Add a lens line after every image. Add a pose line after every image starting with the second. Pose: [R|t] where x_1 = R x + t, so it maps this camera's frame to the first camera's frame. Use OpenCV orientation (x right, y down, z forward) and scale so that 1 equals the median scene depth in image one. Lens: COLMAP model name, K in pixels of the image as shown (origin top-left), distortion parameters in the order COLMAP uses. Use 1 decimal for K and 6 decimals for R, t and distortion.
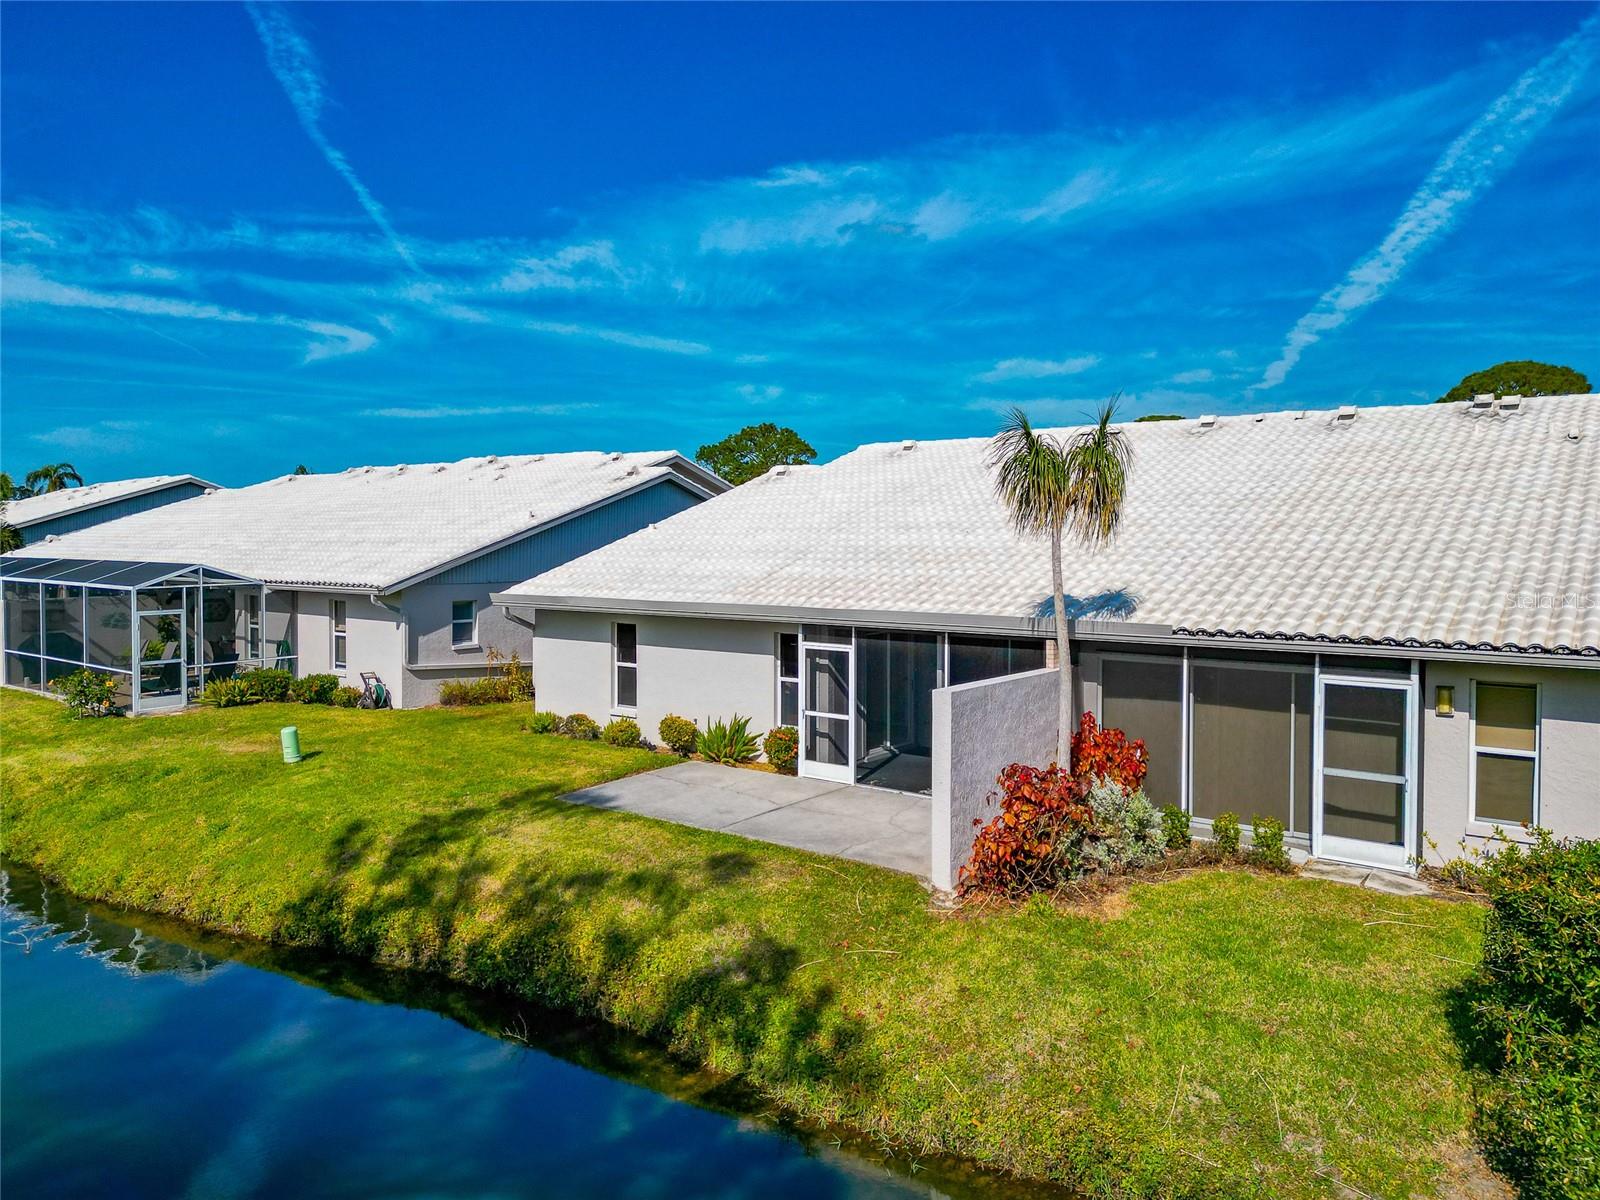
lens RADIAL K [[1091.6, 0, 800.0], [0, 1091.6, 600.0], [0, 0, 1]] dist [0.069965, -0.064711]
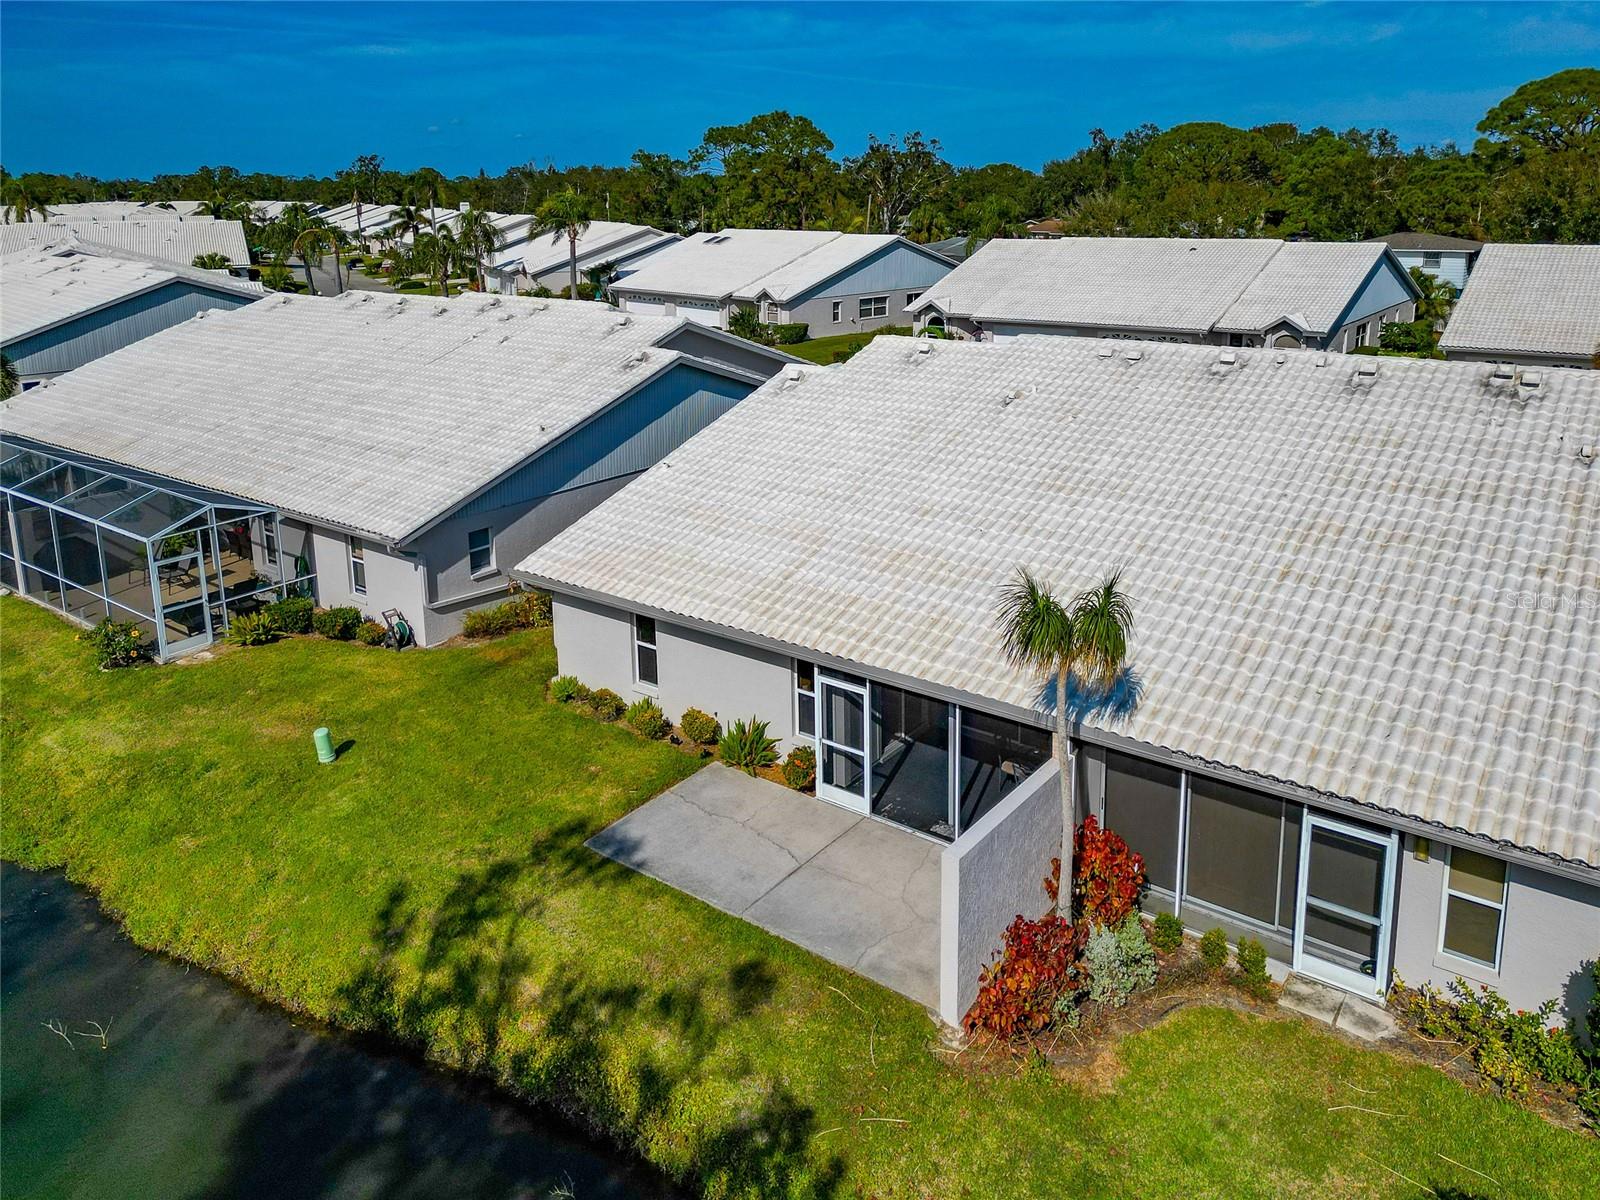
lens RADIAL K [[1125.7, 0, 828.3], [0, 1125.7, 458.5], [0, 0, 1]] dist [0.058340, -0.039446]
pose [[0.999867, -0.015102, 0.006151, 0.009655], [0.013892, 0.986432, 0.163584, -0.397380], [-0.008538, -0.163476, 0.986510, -0.012783]]
